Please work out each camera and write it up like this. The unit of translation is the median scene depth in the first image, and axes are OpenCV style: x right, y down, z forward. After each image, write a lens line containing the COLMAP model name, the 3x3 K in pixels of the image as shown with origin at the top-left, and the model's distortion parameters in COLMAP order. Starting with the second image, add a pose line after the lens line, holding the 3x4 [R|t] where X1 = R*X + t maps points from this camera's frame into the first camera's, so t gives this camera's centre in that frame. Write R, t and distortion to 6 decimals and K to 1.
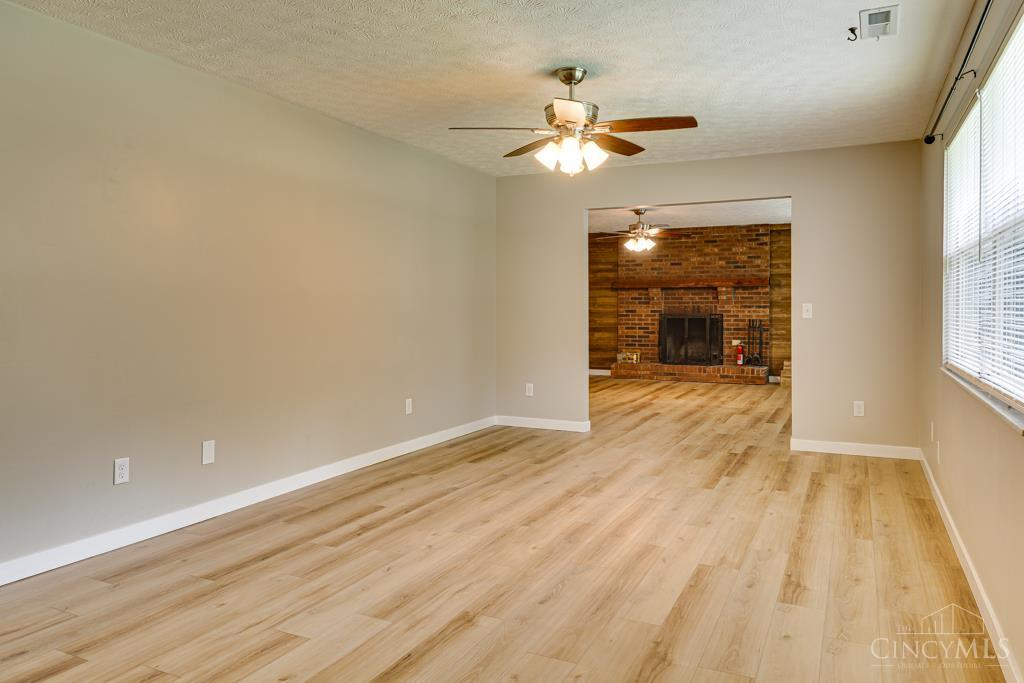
lens RADIAL K [[719.0, 0, 520.8], [0, 719.0, 314.2], [0, 0, 1]] dist [-0.005944, -0.006901]
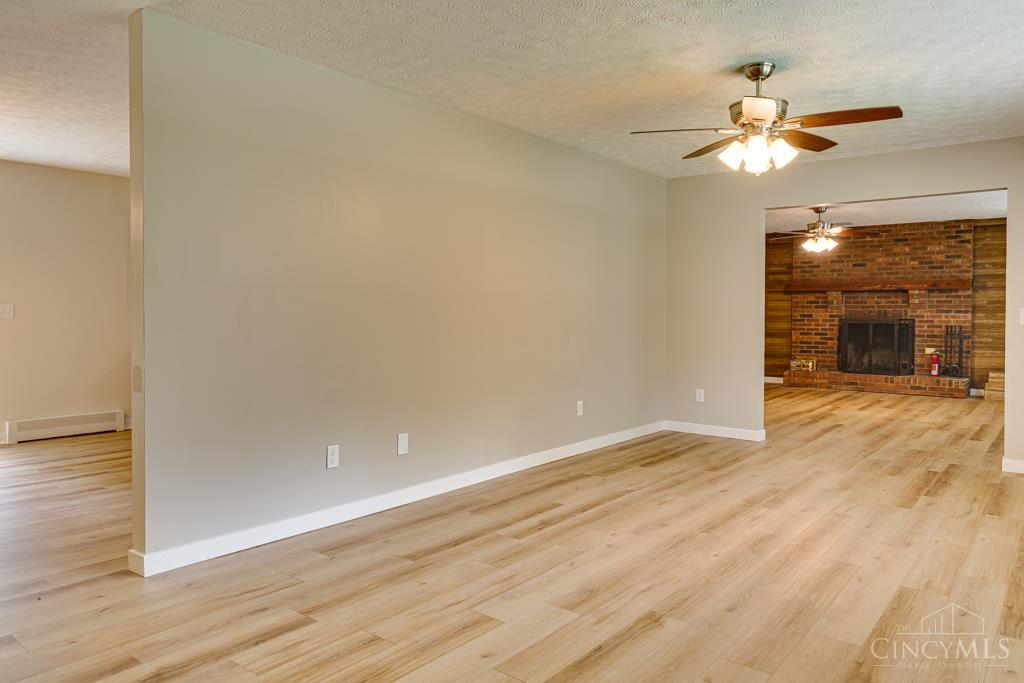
lens RADIAL K [[719.0, 0, 504.4], [0, 719.0, 328.3], [0, 0, 1]] dist [-0.005944, -0.006901]
pose [[0.972175, 0.008646, -0.234096, -0.025946], [-0.005232, 0.999871, 0.015201, 0.000102], [0.234197, -0.013553, 0.972095, -0.016215]]
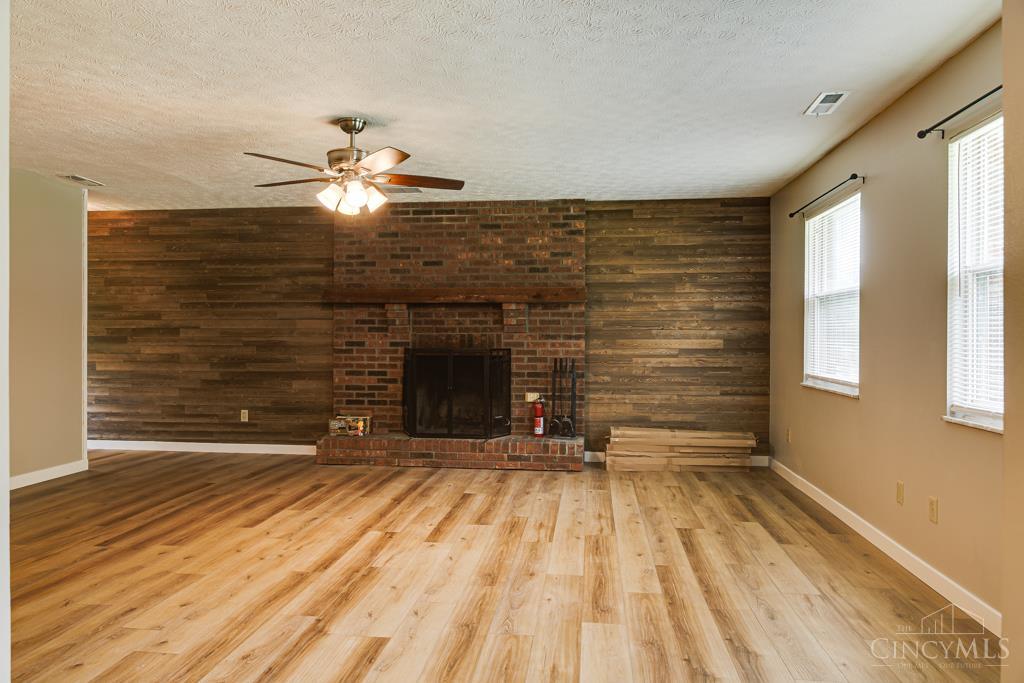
lens RADIAL K [[719.0, 0, 518.1], [0, 719.0, 339.5], [0, 0, 1]] dist [-0.005944, -0.006901]
pose [[0.946801, 0.003374, 0.321802, 0.213653], [-0.000805, 0.999967, -0.008116, -0.007070], [-0.321819, 0.007425, 0.946772, 0.967794]]
